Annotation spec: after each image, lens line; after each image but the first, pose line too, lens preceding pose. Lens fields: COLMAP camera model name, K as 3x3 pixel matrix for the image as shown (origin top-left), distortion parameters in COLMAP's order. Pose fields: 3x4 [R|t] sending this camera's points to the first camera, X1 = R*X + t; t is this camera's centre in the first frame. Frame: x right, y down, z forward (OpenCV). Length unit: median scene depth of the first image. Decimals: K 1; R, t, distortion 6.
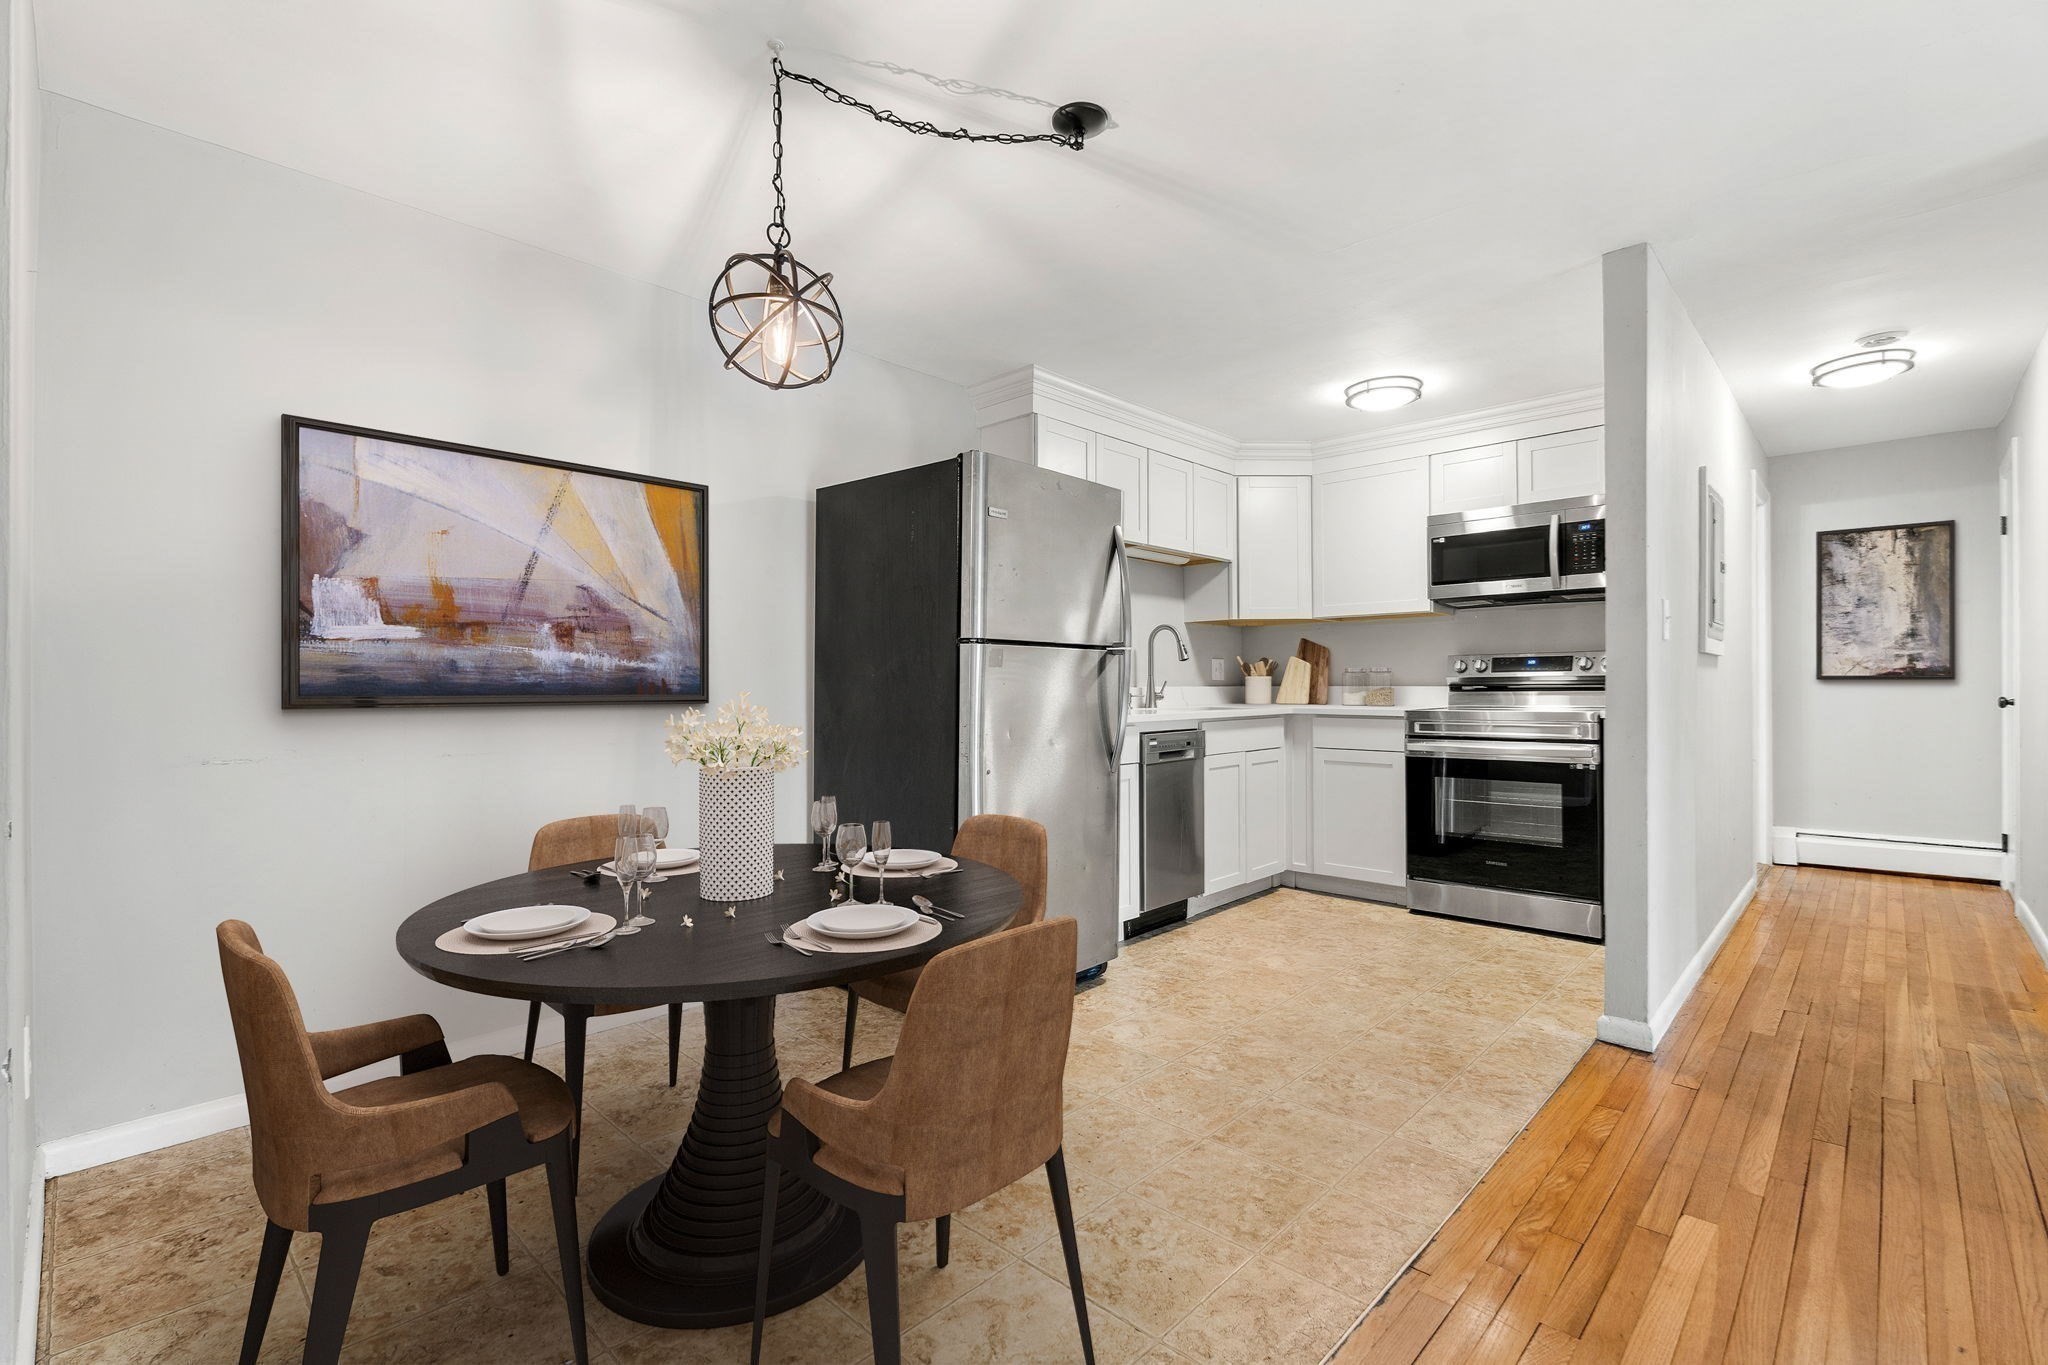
lens RADIAL K [[904.0, 0, 1029.5], [0, 904.0, 681.7], [0, 0, 1]] dist [-0.000350, -0.000562]
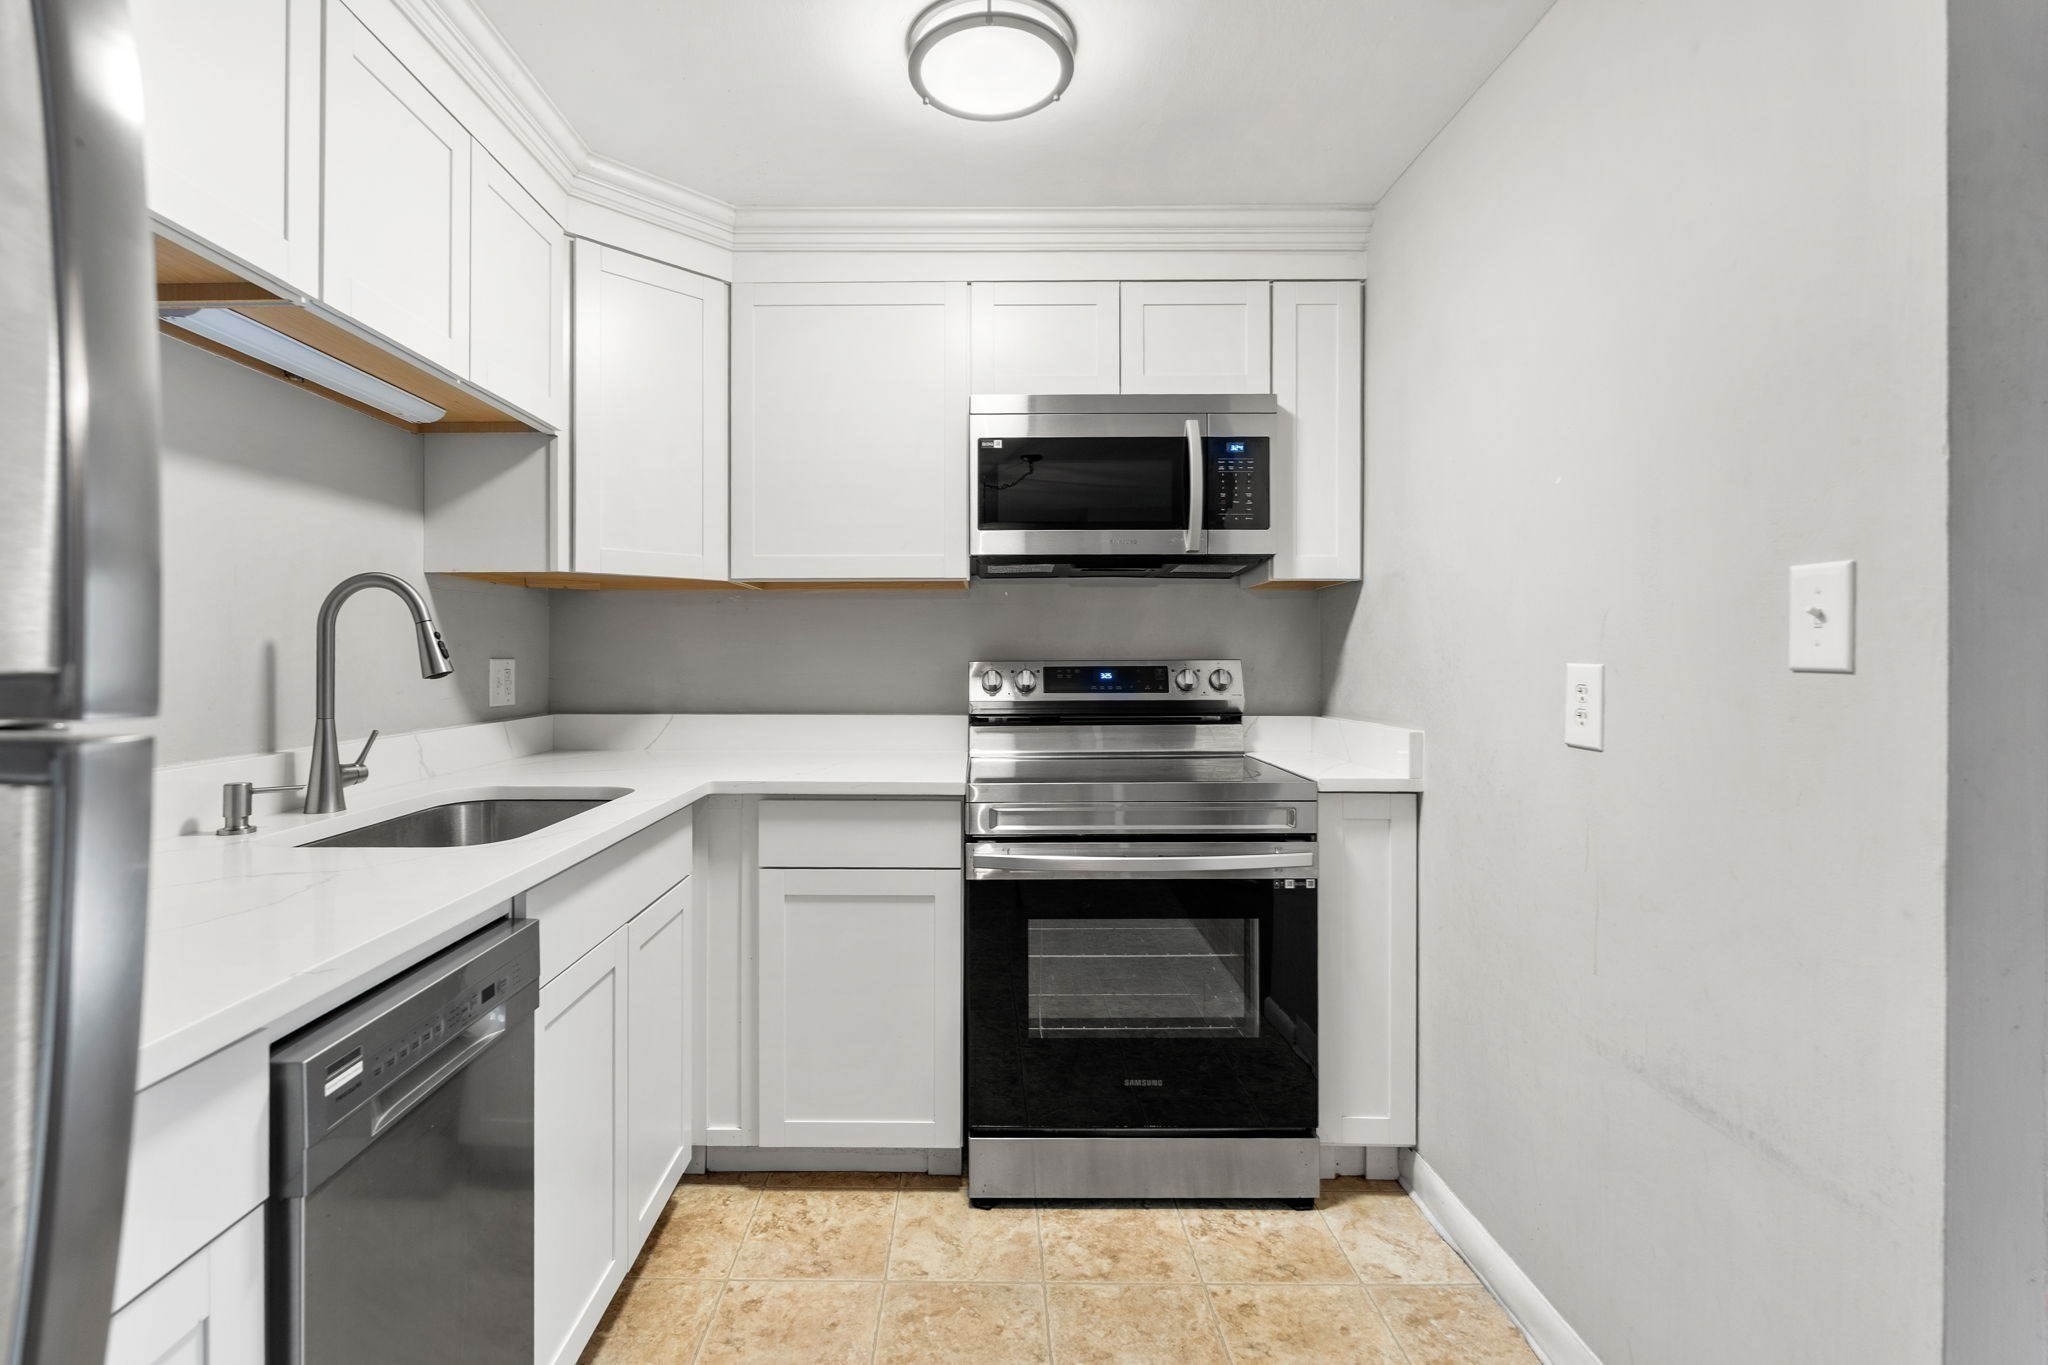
lens RADIAL K [[1019.1, 0, 1023.8], [0, 1019.1, 669.7], [0, 0, 1]] dist [-0.002980, -0.000429]
pose [[0.738326, 0.002916, 0.674438, 0.070812], [-0.007644, 0.999963, 0.004044, -0.028780], [-0.674401, -0.008141, 0.738321, 0.546190]]
